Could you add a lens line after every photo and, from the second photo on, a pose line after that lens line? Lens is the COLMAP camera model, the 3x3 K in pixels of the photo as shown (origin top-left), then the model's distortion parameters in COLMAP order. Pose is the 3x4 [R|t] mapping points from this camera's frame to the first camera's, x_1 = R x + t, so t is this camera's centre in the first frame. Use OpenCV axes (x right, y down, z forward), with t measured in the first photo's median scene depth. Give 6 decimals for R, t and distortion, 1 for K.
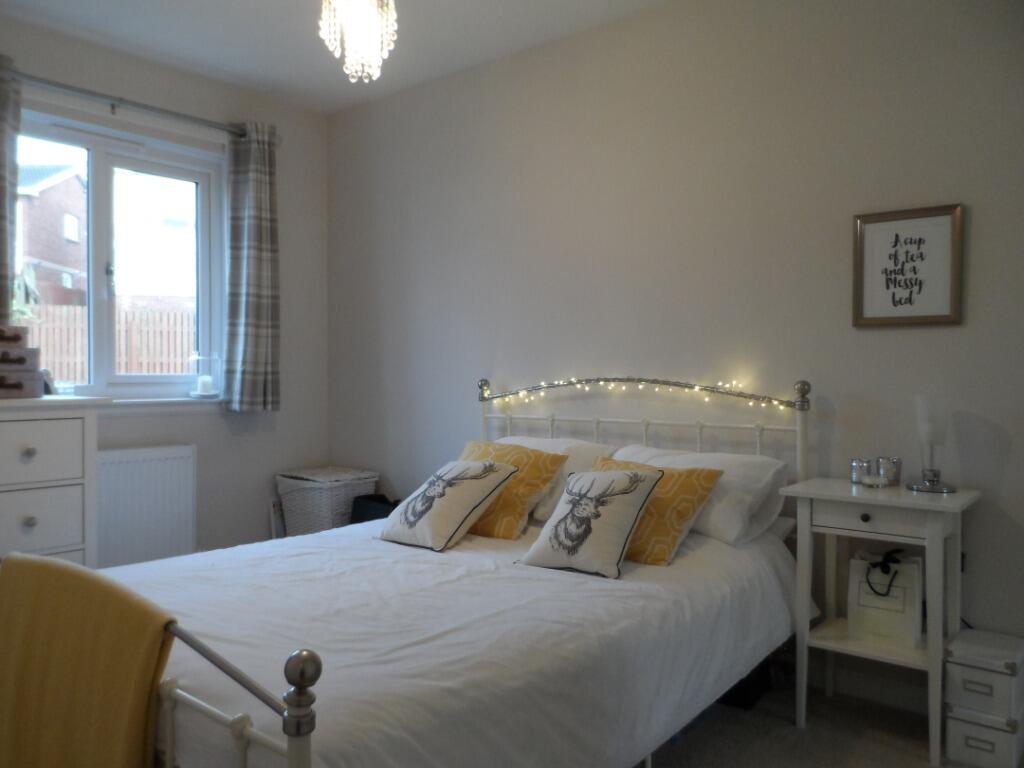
lens RADIAL K [[805.3, 0, 512.0], [0, 805.3, 384.0], [0, 0, 1]] dist [-0.001816, -0.001332]
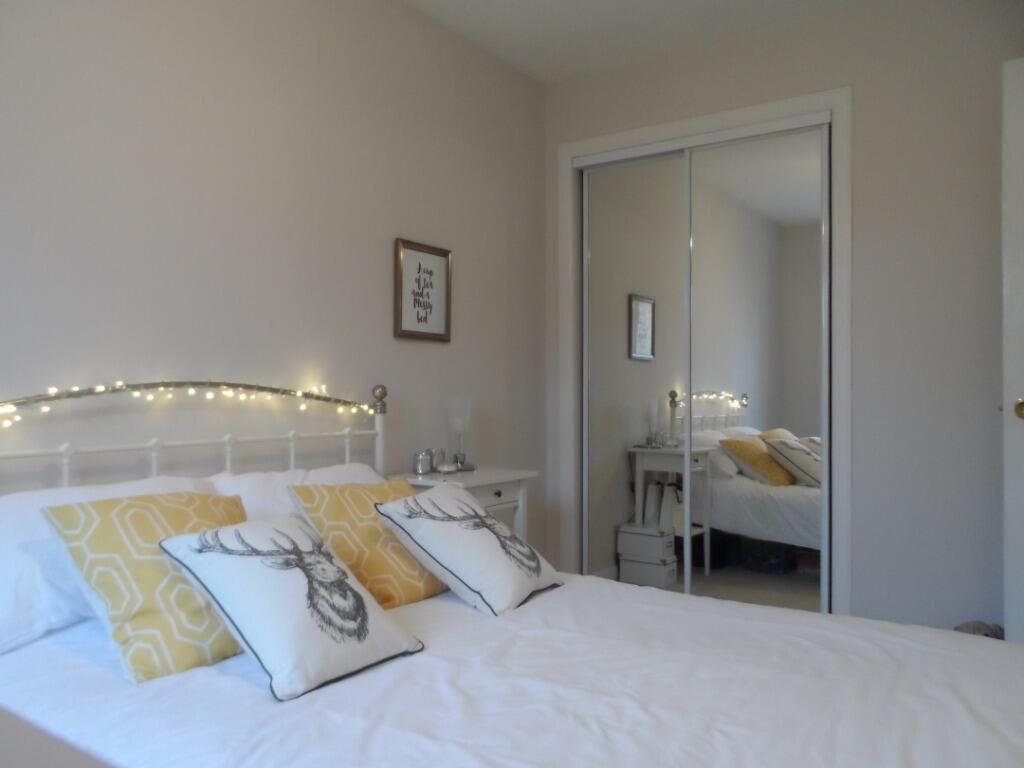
lens RADIAL K [[805.3, 0, 512.0], [0, 805.3, 384.0], [0, 0, 1]] dist [-0.001816, -0.001332]
pose [[-0.071606, -0.004172, 0.997424, -0.727344], [-0.000416, 0.999991, 0.004153, -0.010474], [-0.997433, -0.000117, -0.071607, 0.943252]]
